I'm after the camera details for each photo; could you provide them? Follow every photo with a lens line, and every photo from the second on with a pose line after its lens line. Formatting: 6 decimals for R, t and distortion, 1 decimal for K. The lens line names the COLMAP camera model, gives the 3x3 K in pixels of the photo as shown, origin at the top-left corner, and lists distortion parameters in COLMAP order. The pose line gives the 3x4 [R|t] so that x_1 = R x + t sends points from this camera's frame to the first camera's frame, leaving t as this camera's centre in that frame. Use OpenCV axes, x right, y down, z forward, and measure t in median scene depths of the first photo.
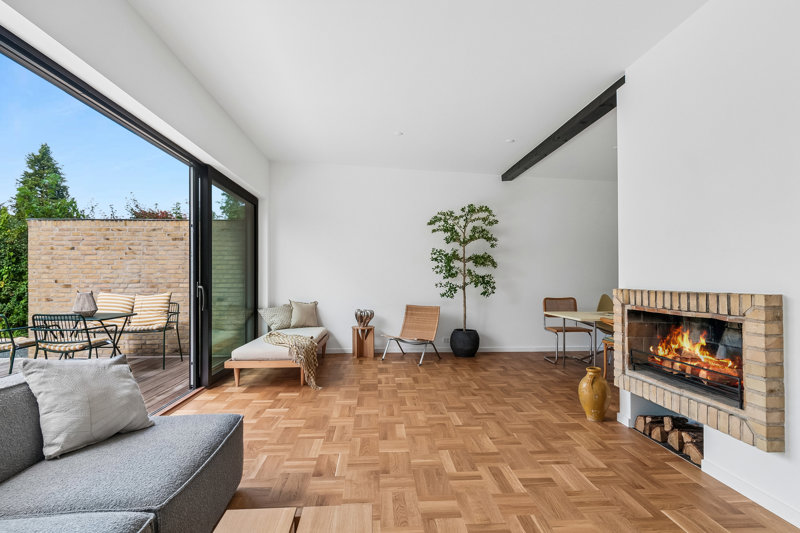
lens RADIAL K [[420.7, 0, 400.0], [0, 420.7, 274.3], [0, 0, 1]] dist [-0.003703, 0.000411]
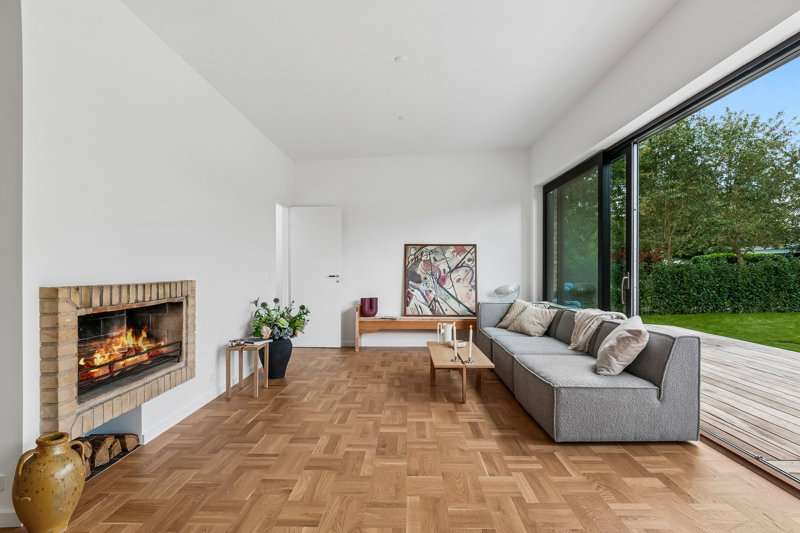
lens RADIAL K [[420.7, 0, 403.3], [0, 420.7, 265.1], [0, 0, 1]] dist [-0.003703, 0.000411]
pose [[-0.997438, 0.002061, 0.071509, -0.033205], [0.000730, 0.999826, -0.018631, 0.016081], [-0.071535, -0.018531, -0.997266, 1.861271]]
